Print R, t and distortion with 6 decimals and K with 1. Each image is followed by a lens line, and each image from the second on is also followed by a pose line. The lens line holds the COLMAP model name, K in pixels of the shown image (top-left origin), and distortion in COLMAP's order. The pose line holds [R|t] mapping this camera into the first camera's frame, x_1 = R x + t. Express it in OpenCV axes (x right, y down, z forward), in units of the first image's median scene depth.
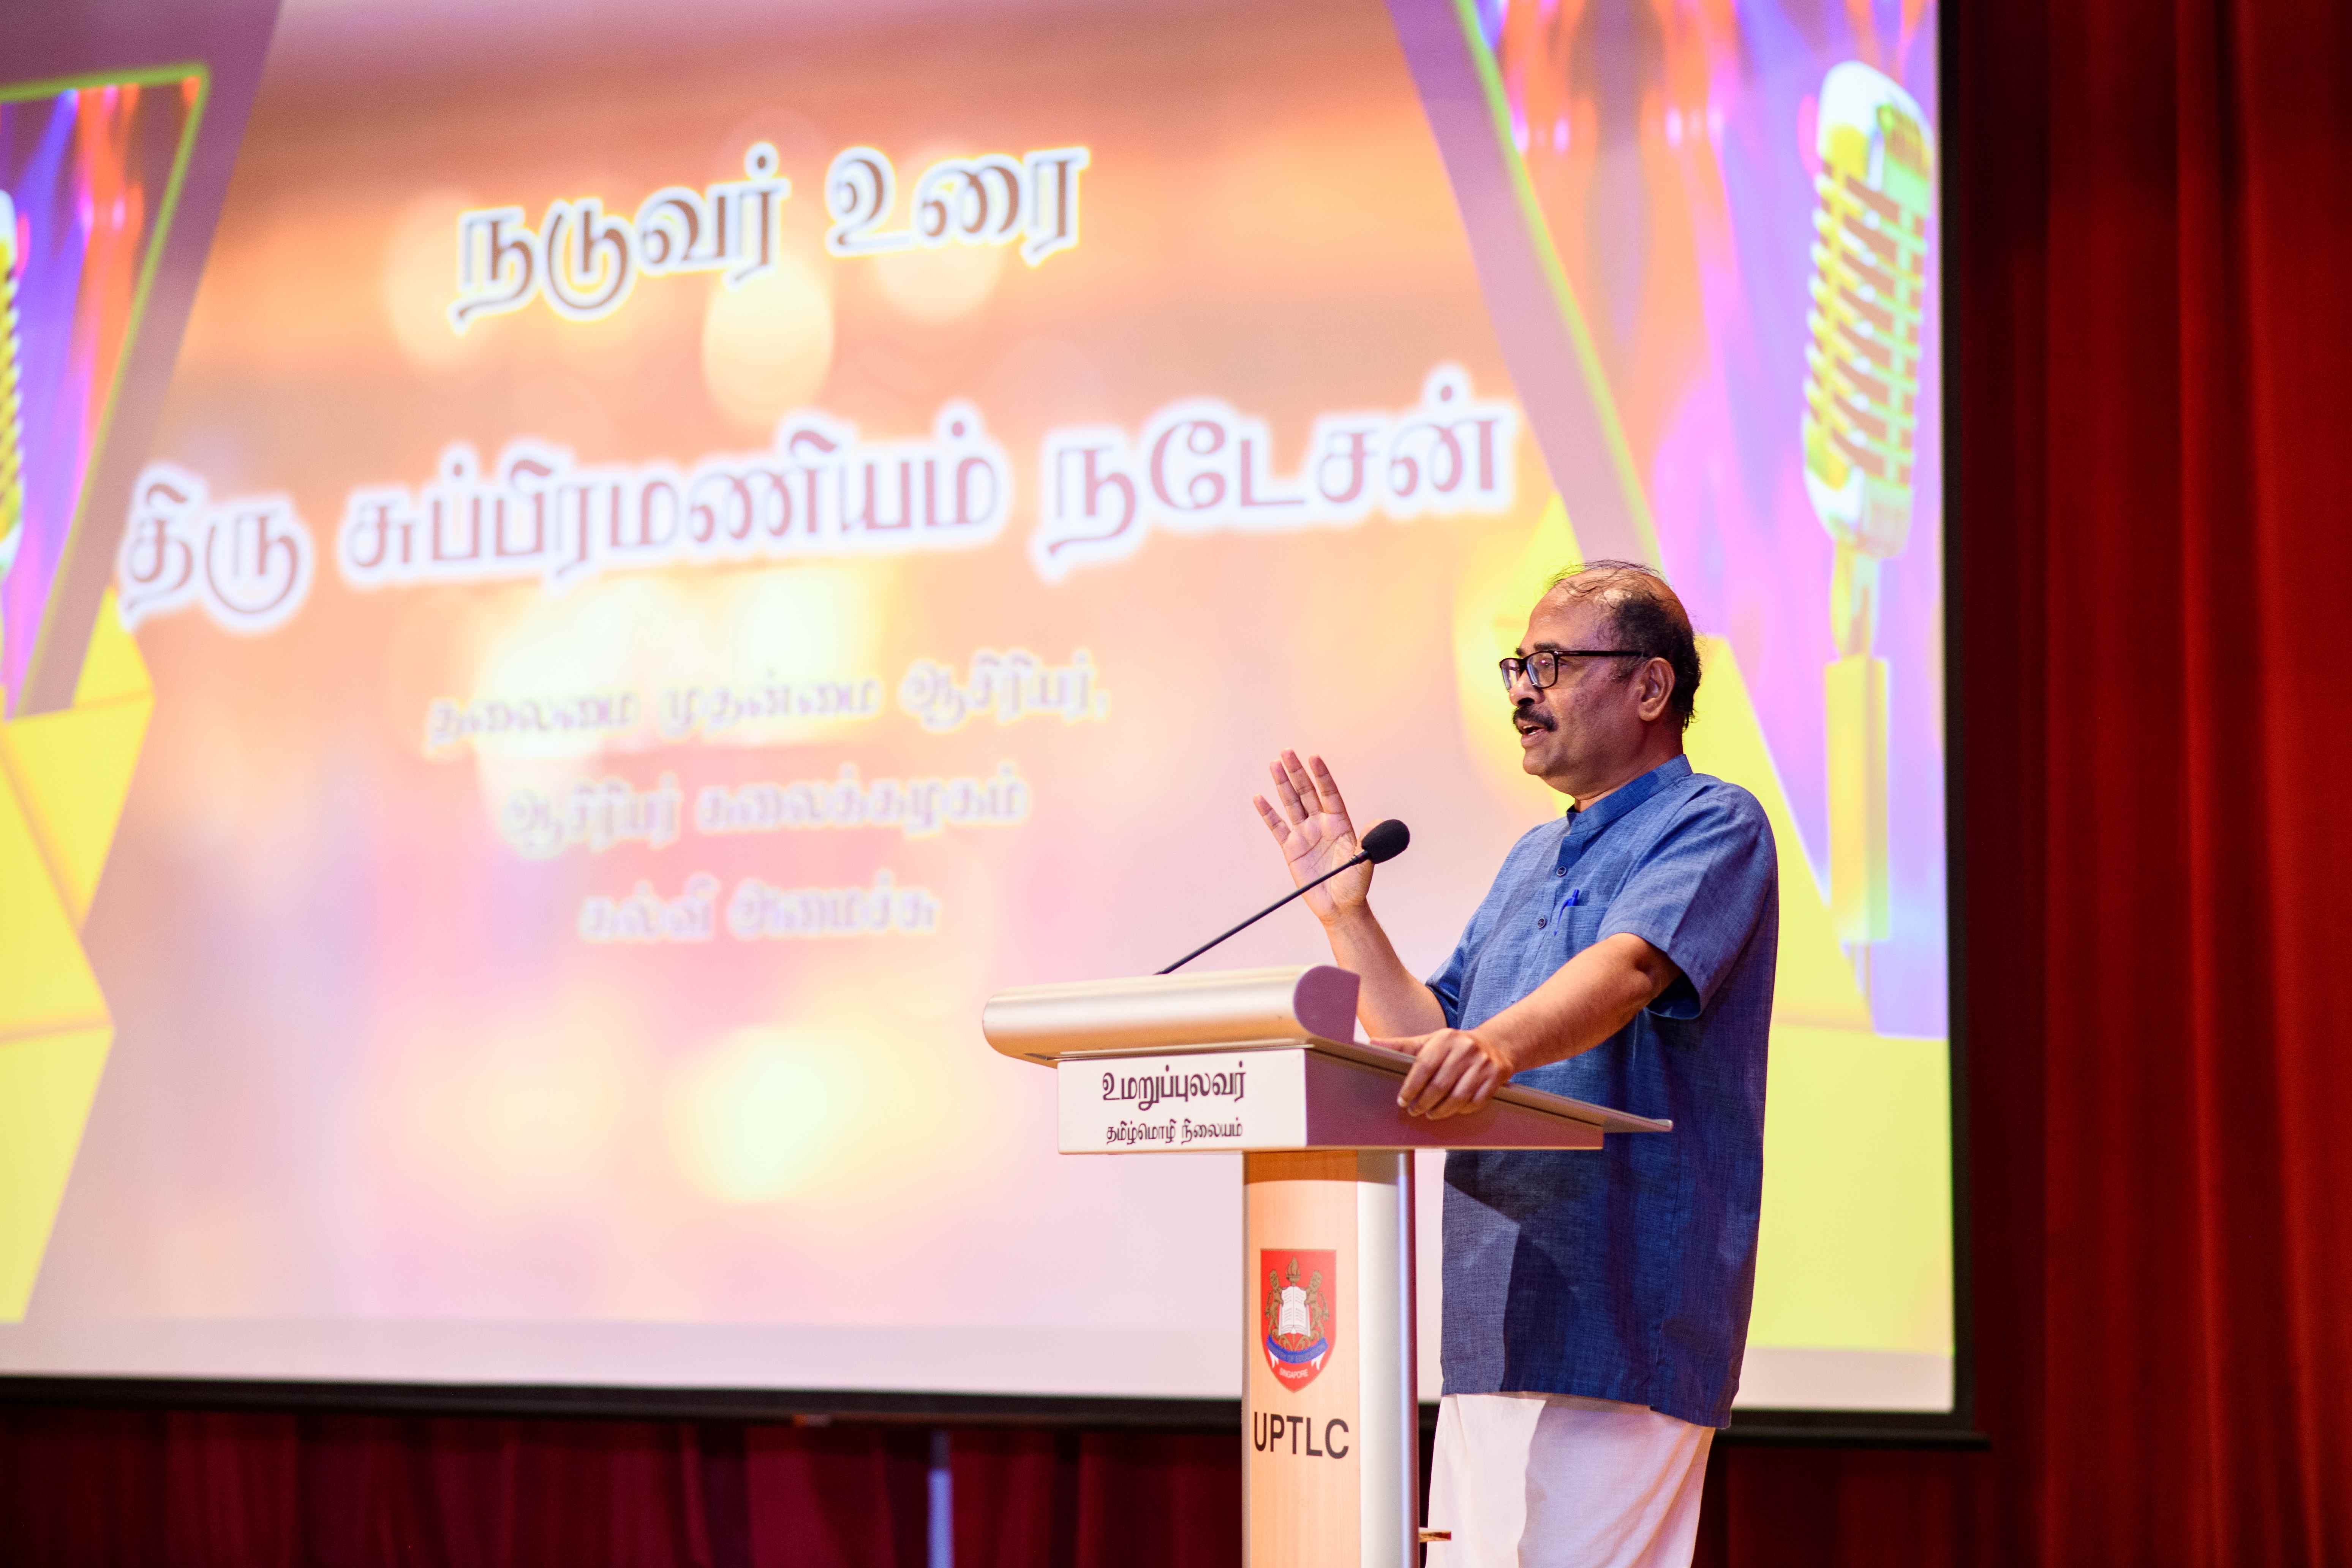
lens RADIAL K [[5057.4, 0, 1178.0], [0, 5057.4, 837.1], [0, 0, 1]] dist [0.074970, -0.232958]
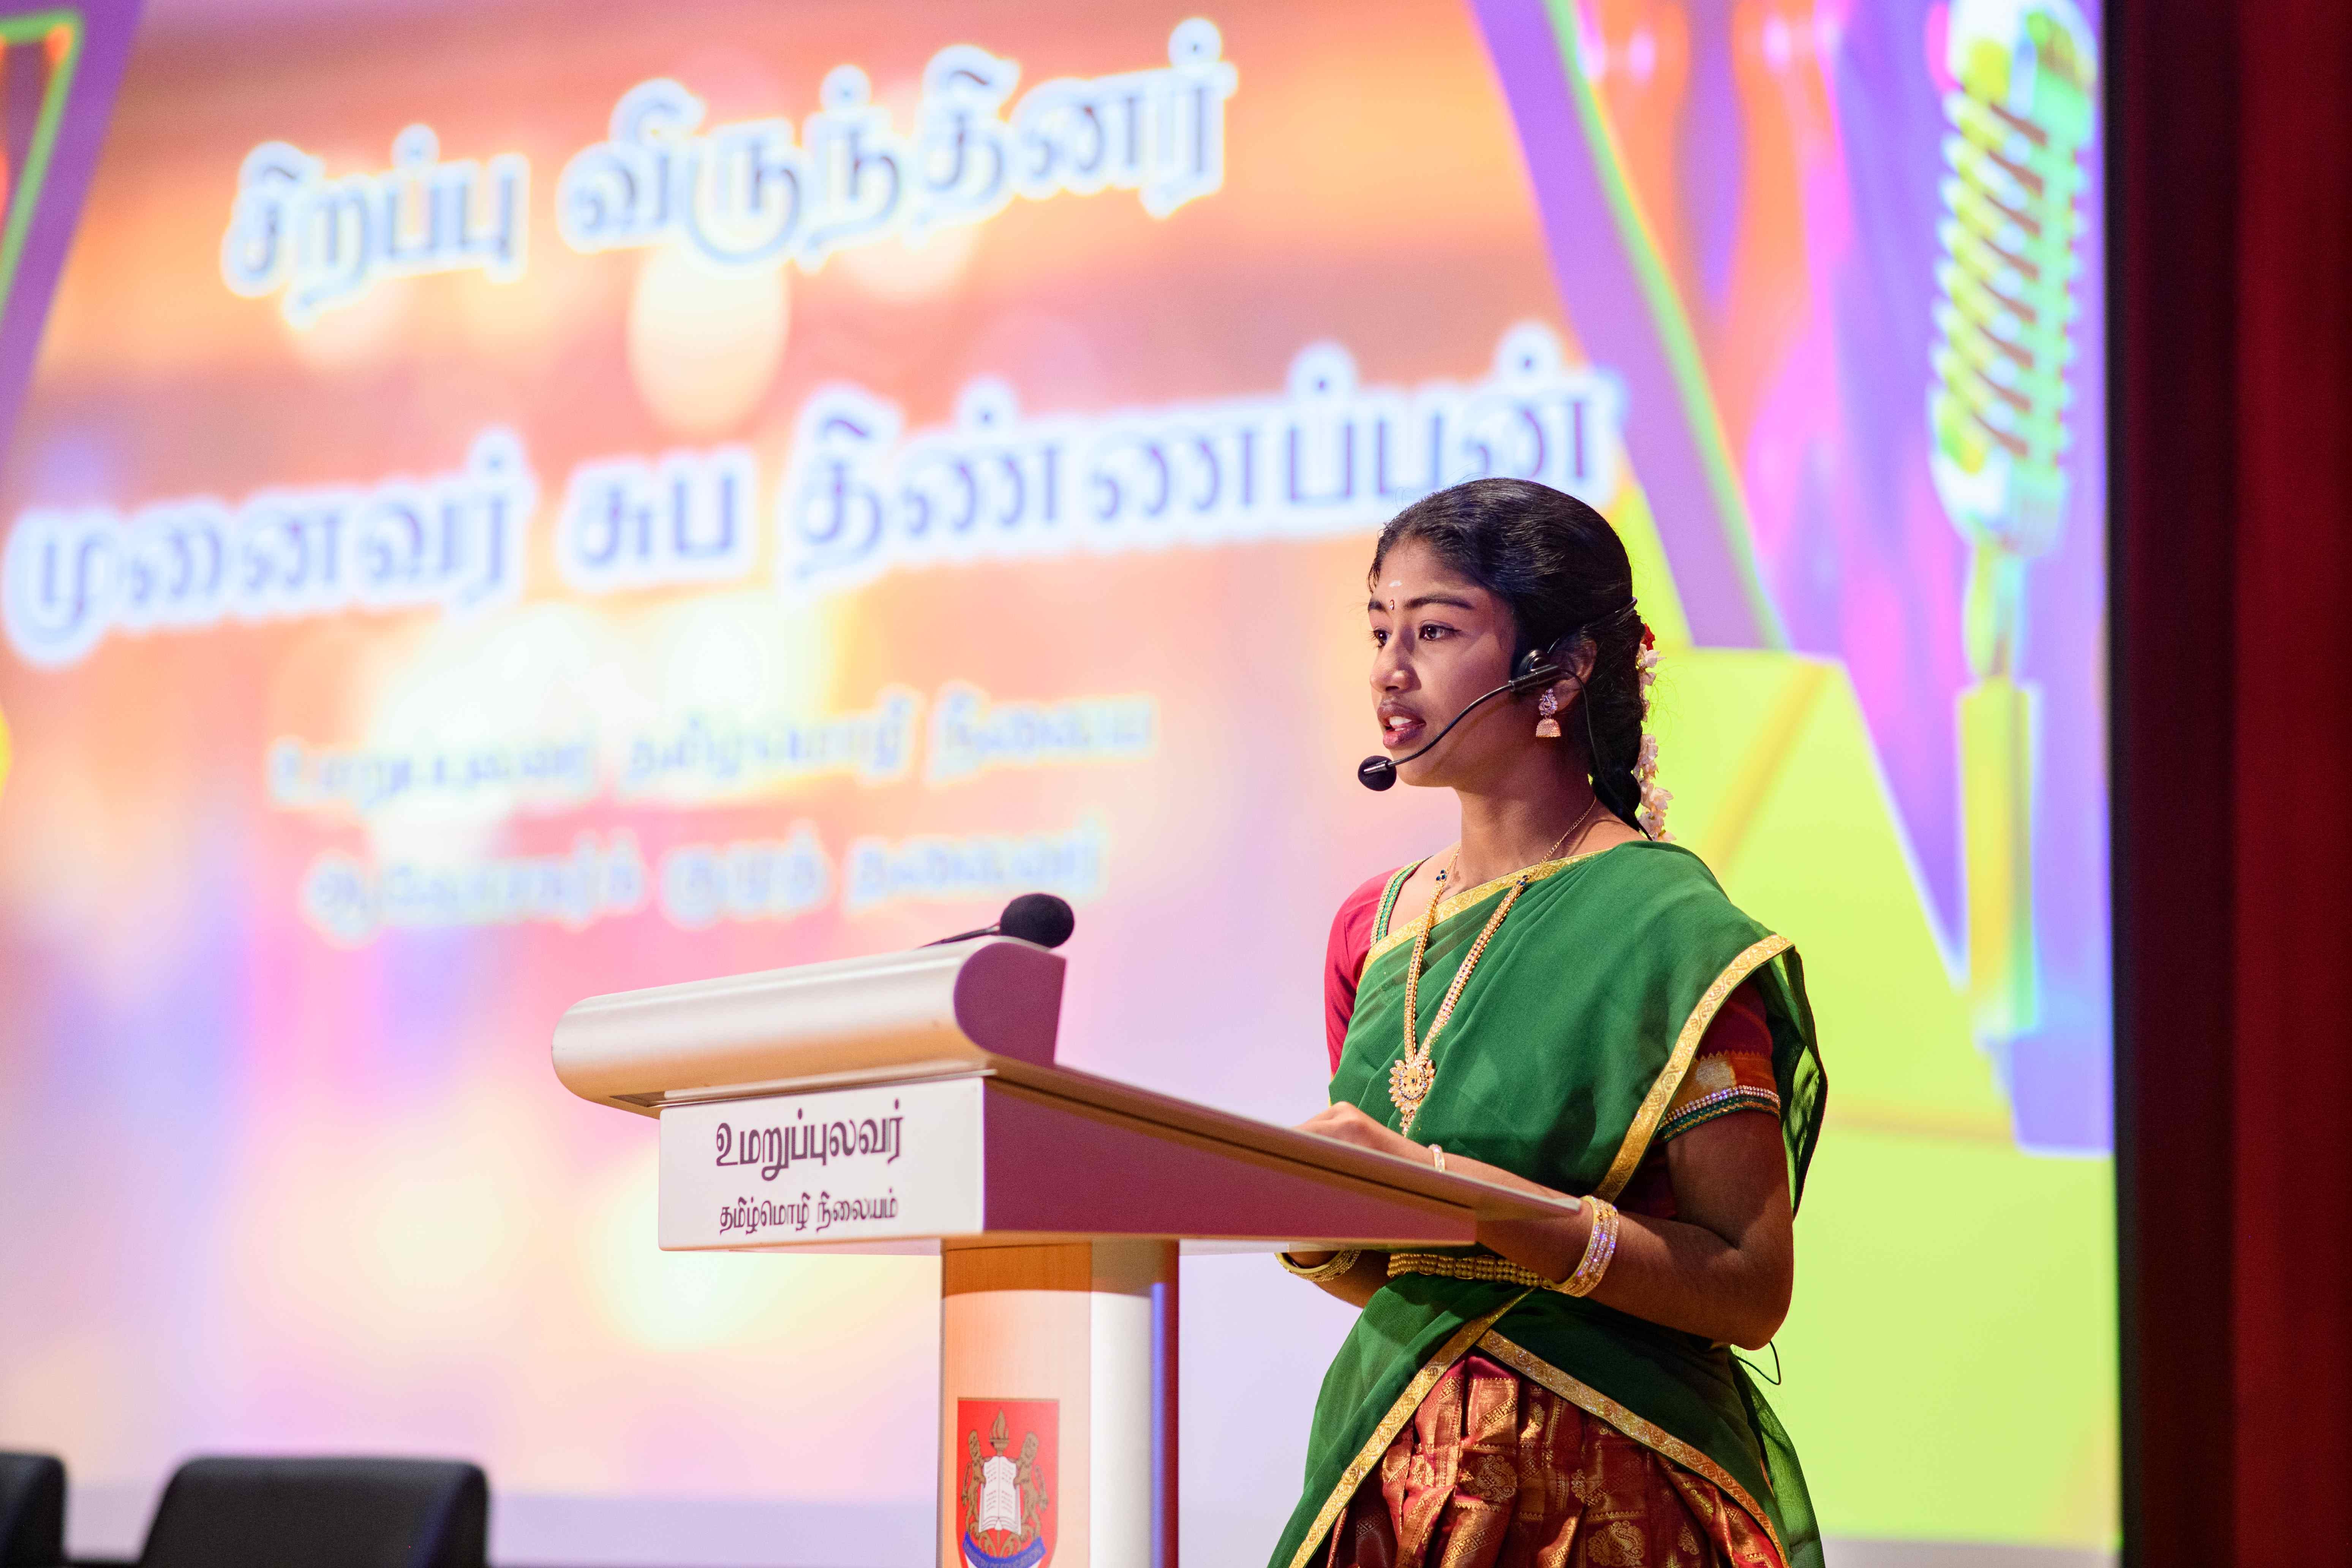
lens RADIAL K [[5057.4, 0, 1178.0], [0, 5057.4, 837.1], [0, 0, 1]] dist [0.074970, -0.232958]
pose [[0.999090, 0.003599, -0.042505, 0.037010], [-0.004927, 0.999502, -0.031165, 0.015367], [0.042372, 0.031346, 0.998610, 0.181688]]
